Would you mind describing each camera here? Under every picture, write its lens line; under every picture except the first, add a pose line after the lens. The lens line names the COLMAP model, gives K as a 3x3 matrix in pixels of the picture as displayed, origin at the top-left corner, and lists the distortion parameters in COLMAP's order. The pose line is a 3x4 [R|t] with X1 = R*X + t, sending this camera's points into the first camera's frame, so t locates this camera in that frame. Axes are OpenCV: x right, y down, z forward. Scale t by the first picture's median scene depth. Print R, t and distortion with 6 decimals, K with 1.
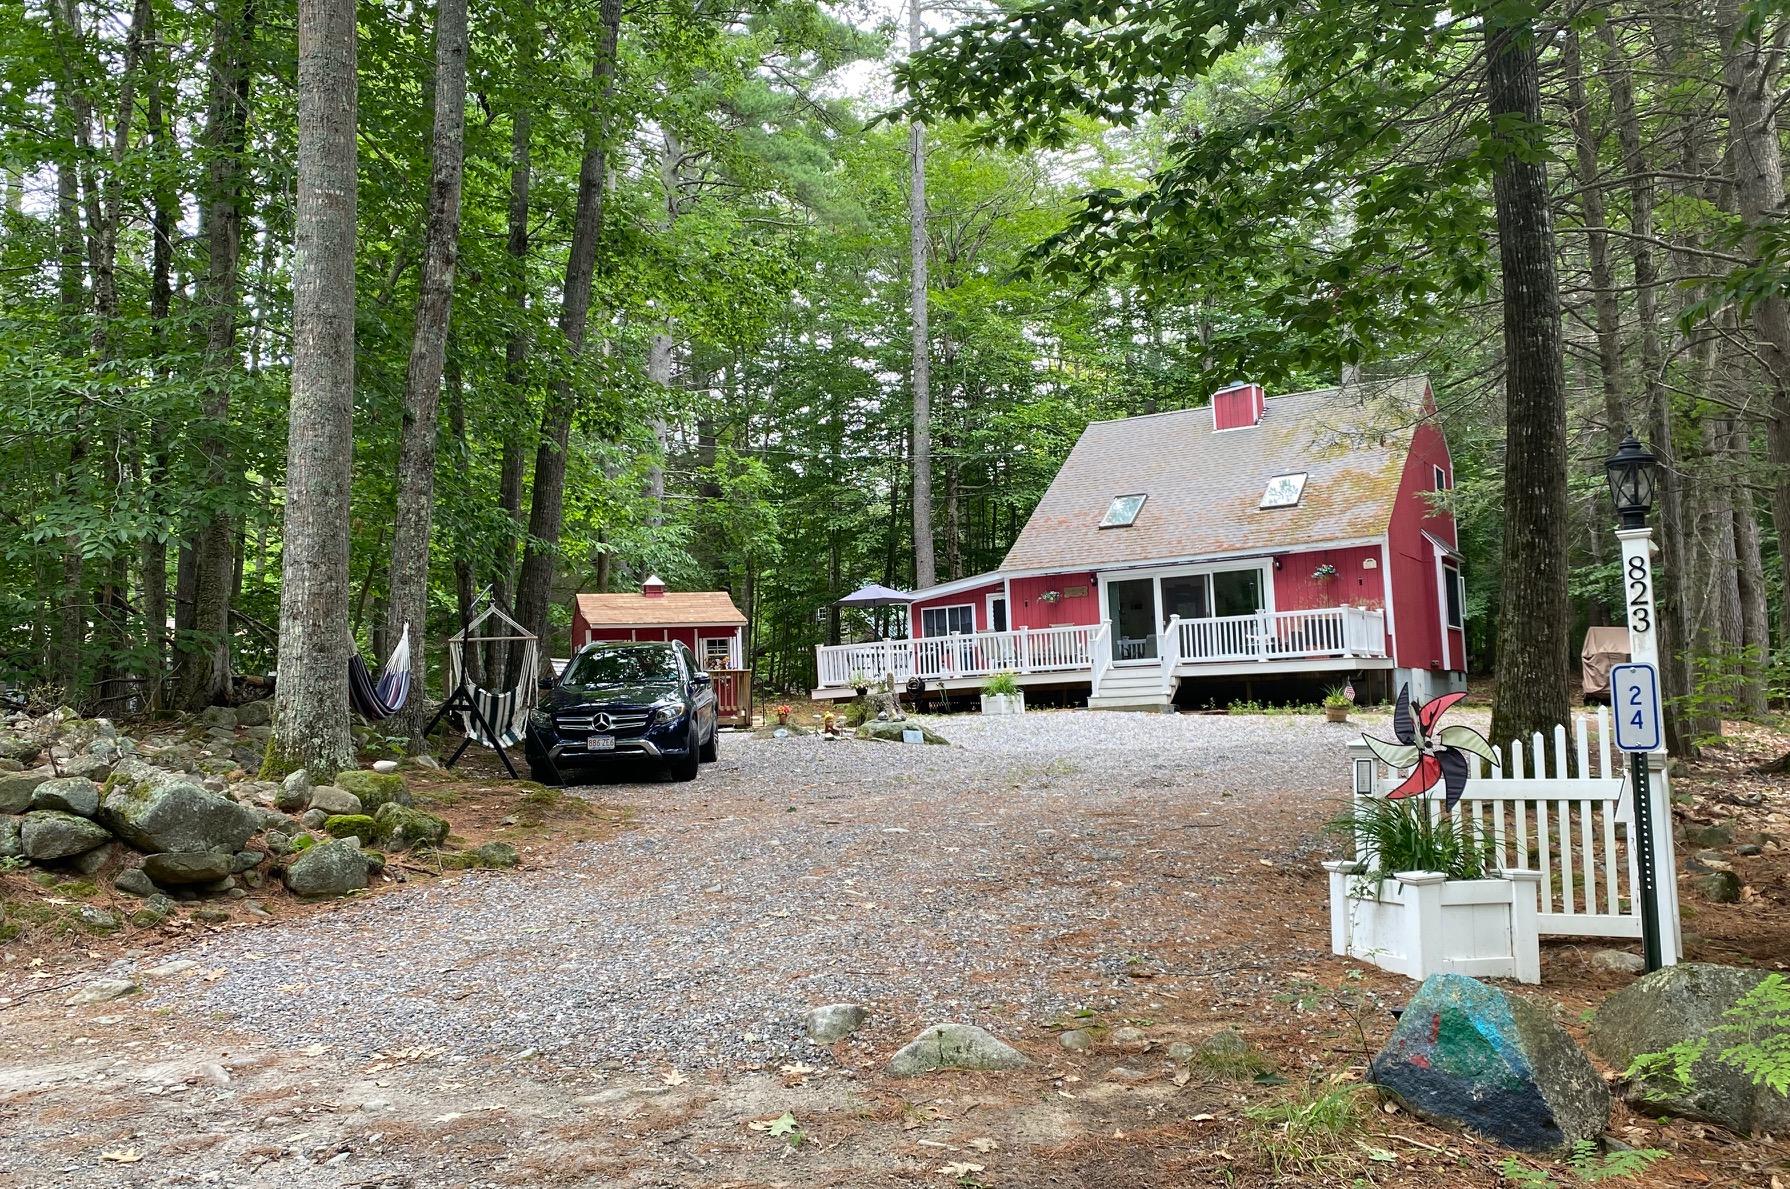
lens RADIAL K [[1342.1, 0, 896.0], [0, 1342.1, 596.4], [0, 0, 1]] dist [0.000565, -0.000041]
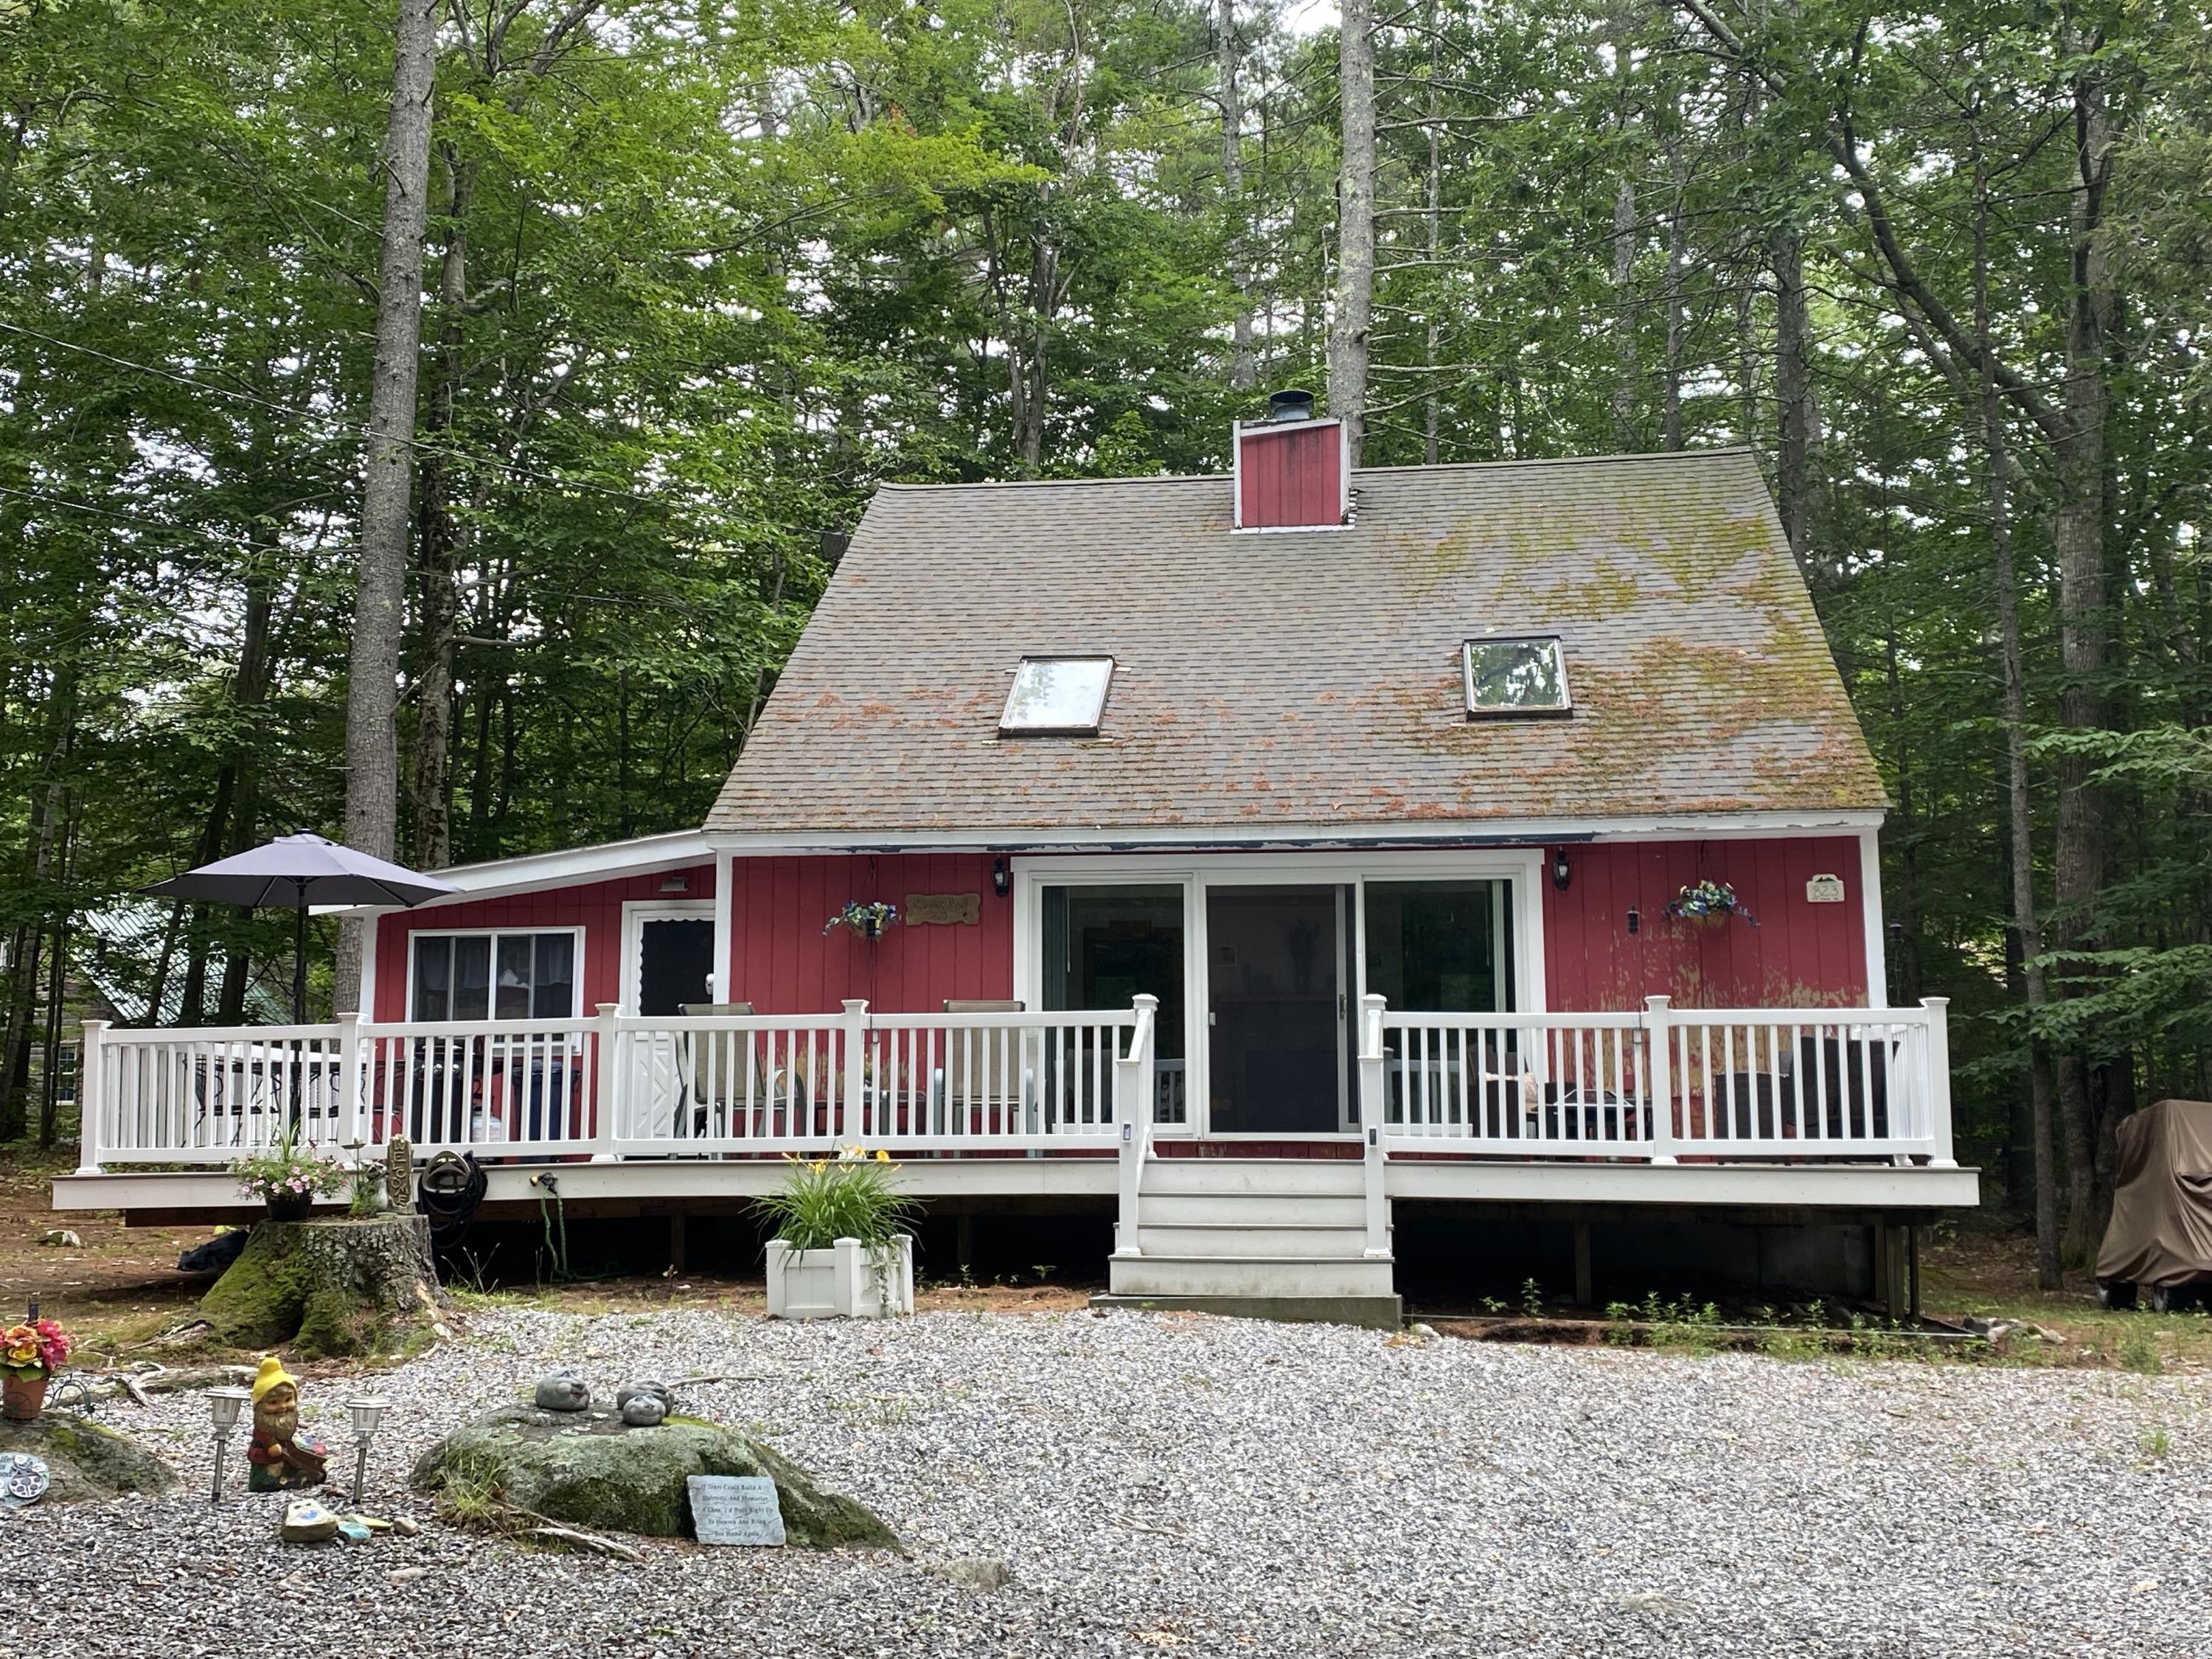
lens RADIAL K [[2538.1, 0, 1102.6], [0, 2538.1, 824.8], [0, 0, 1]] dist [0.062703, 0.000000]
pose [[0.933970, 0.089614, 0.345932, -0.053108], [-0.070186, 0.995192, -0.068314, 0.017153], [-0.350391, 0.039524, 0.935769, 0.425349]]
